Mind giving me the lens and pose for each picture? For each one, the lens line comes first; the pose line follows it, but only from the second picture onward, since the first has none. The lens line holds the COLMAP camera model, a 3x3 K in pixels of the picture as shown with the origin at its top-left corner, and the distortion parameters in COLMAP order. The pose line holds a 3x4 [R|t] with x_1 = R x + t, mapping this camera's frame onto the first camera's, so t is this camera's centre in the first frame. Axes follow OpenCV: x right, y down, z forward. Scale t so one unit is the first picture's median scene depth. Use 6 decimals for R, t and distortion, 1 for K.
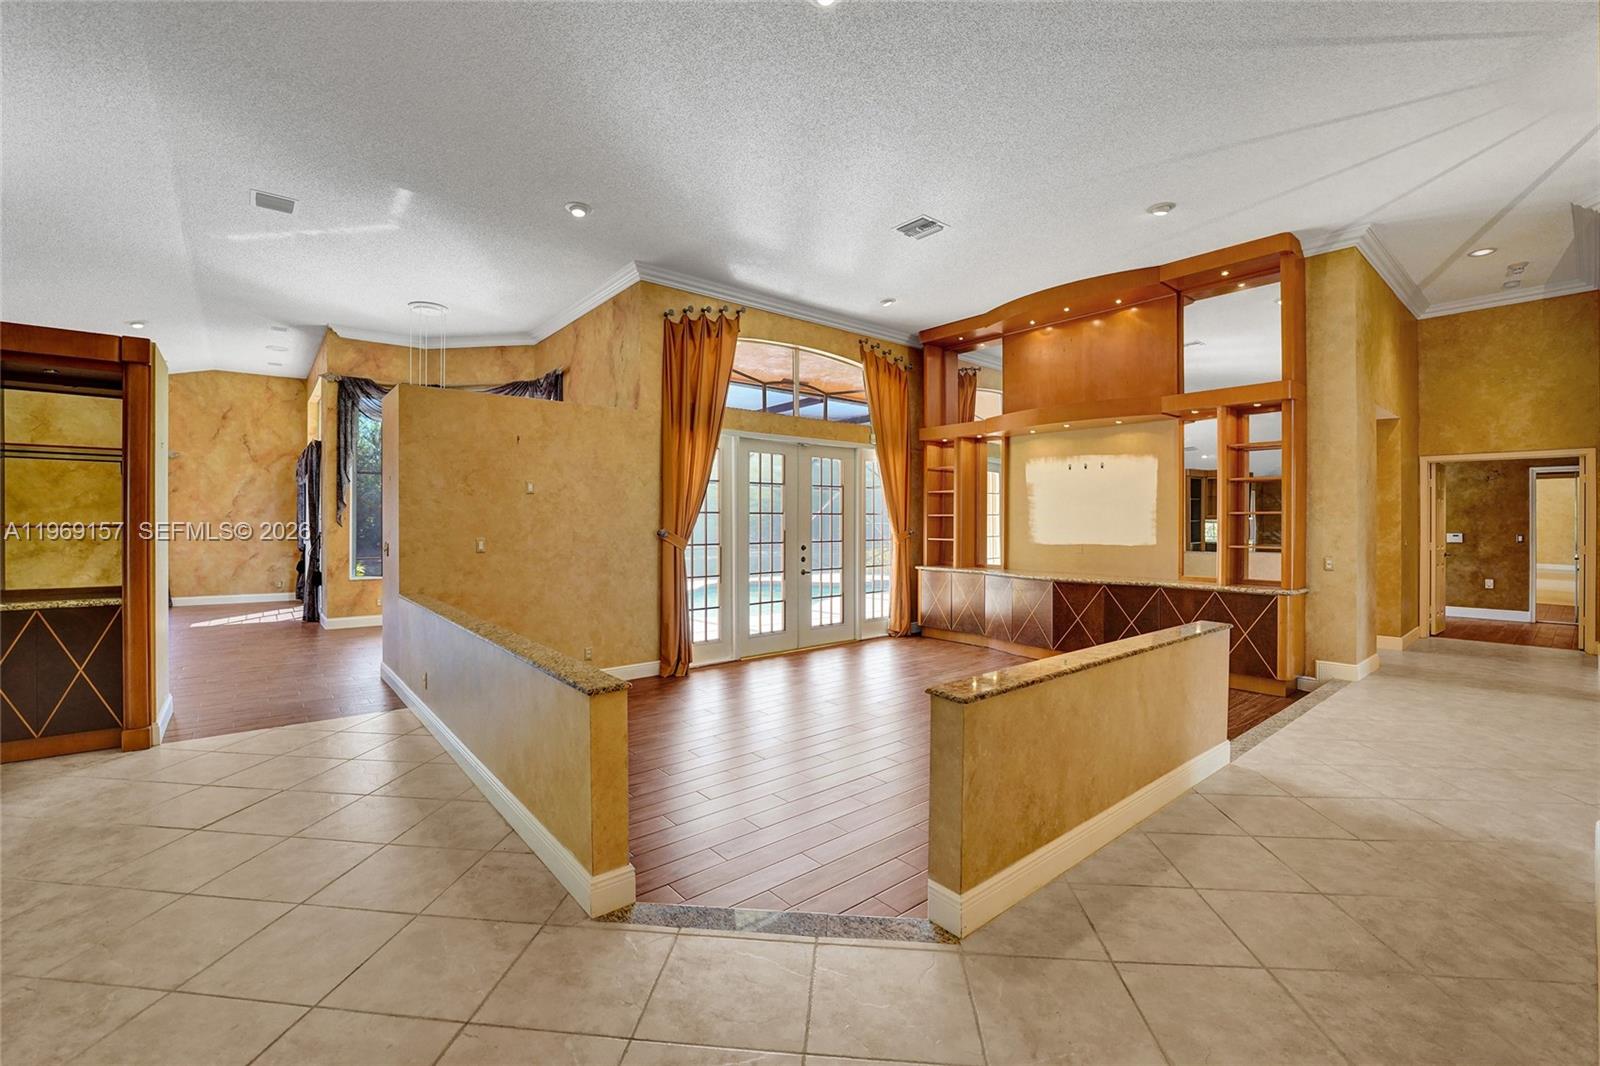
lens RADIAL K [[659.3, 0, 785.7], [0, 659.3, 527.0], [0, 0, 1]] dist [-0.026377, 0.000892]
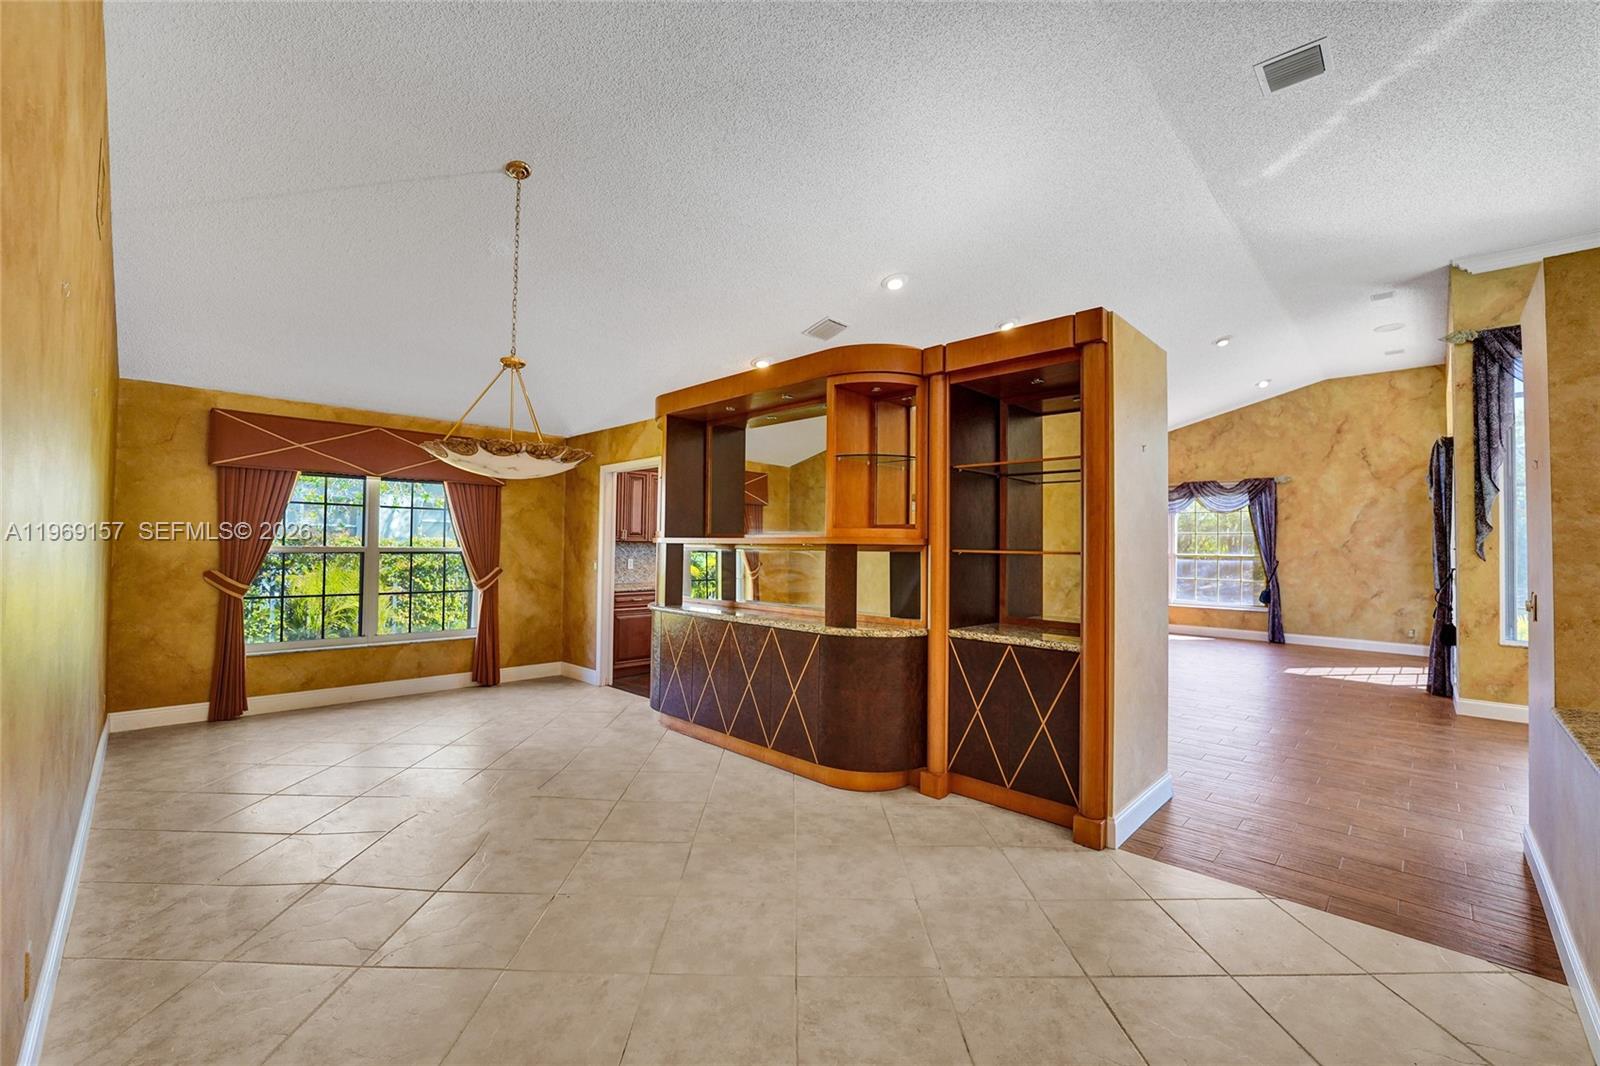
lens RADIAL K [[659.3, 0, 785.7], [0, 659.3, 527.0], [0, 0, 1]] dist [-0.026377, 0.000892]
pose [[0.100489, -0.028028, -0.994543, -0.107303], [-0.020854, 0.999324, -0.030270, -0.000390], [0.994720, 0.023782, 0.099837, 0.223456]]
